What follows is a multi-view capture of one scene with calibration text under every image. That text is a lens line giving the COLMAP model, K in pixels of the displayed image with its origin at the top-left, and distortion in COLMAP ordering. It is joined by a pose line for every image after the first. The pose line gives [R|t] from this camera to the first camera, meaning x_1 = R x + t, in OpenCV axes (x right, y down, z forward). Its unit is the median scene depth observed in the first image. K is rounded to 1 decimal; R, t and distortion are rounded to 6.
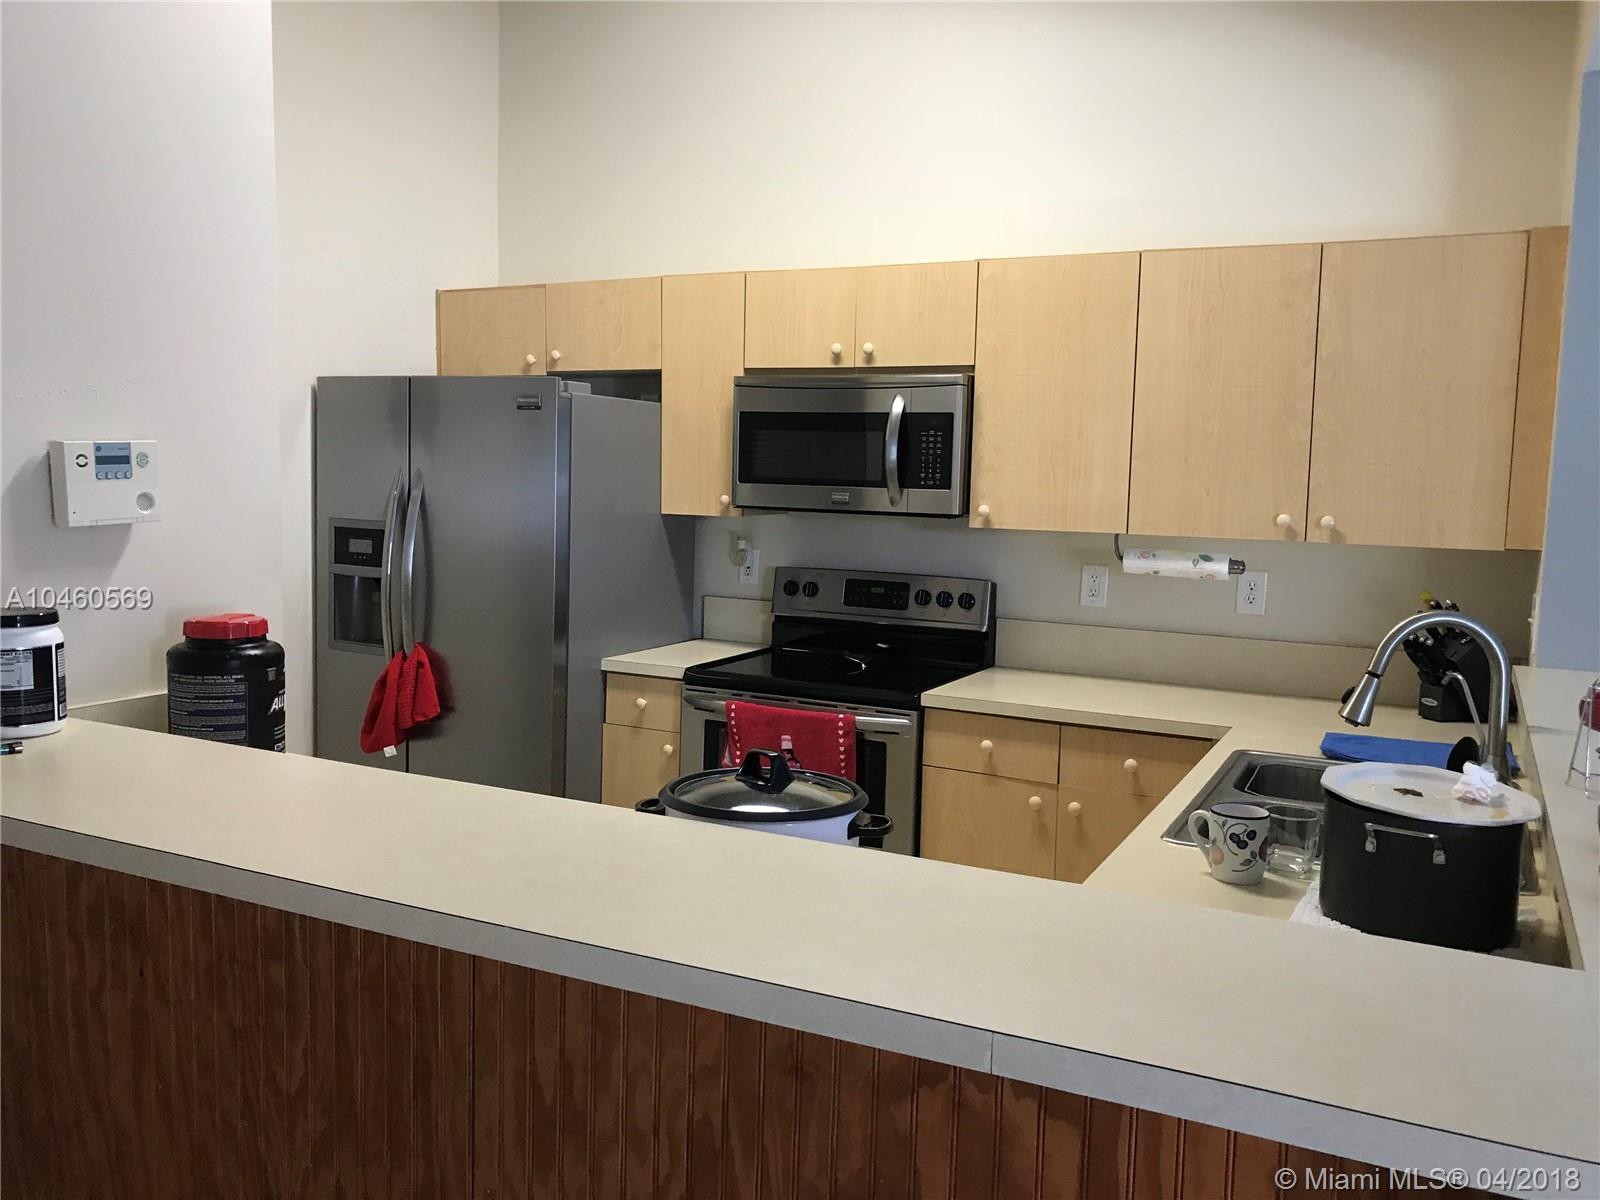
lens RADIAL K [[1313.5, 0, 803.4], [0, 1313.5, 604.7], [0, 0, 1]] dist [0.041870, -0.059744]
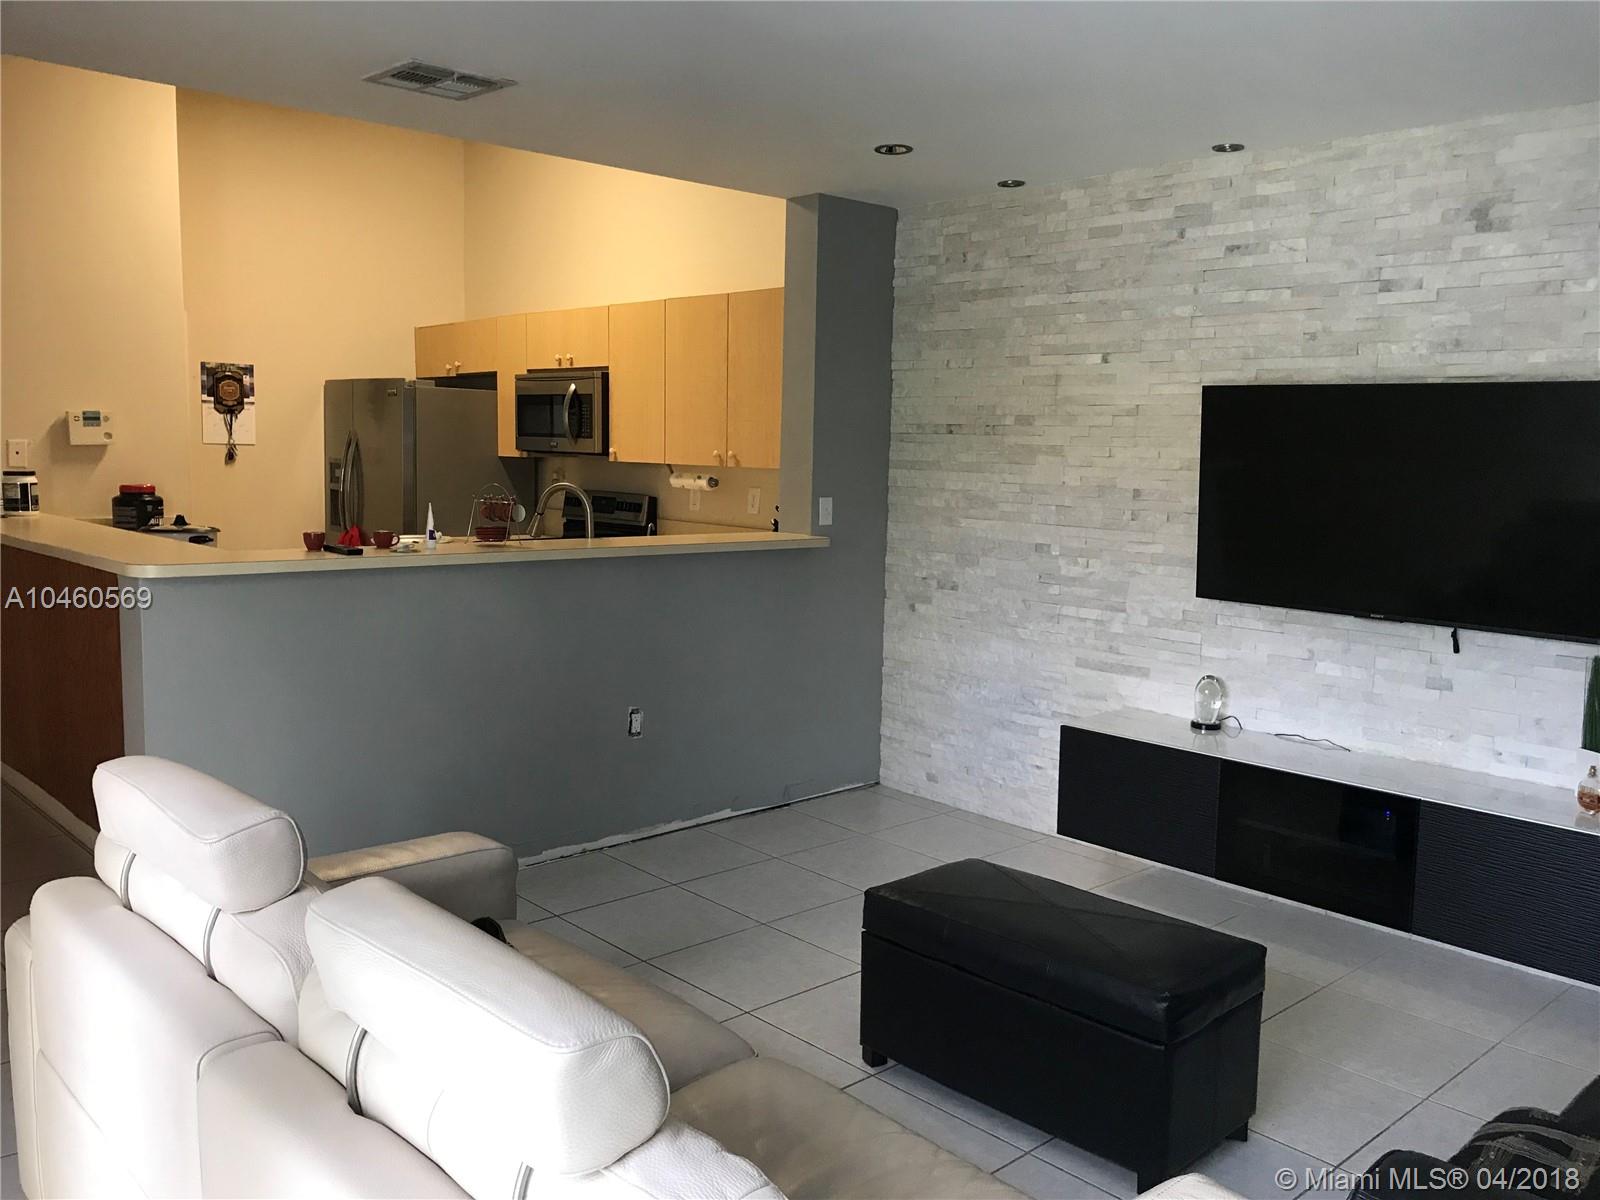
lens RADIAL K [[1313.5, 0, 797.5], [0, 1313.5, 605.2], [0, 0, 1]] dist [0.041870, -0.059744]
pose [[0.935325, 0.040049, -0.351515, 0.983633], [-0.036328, 0.999192, 0.017177, 0.092058], [0.351919, -0.003297, 0.936025, -0.526567]]
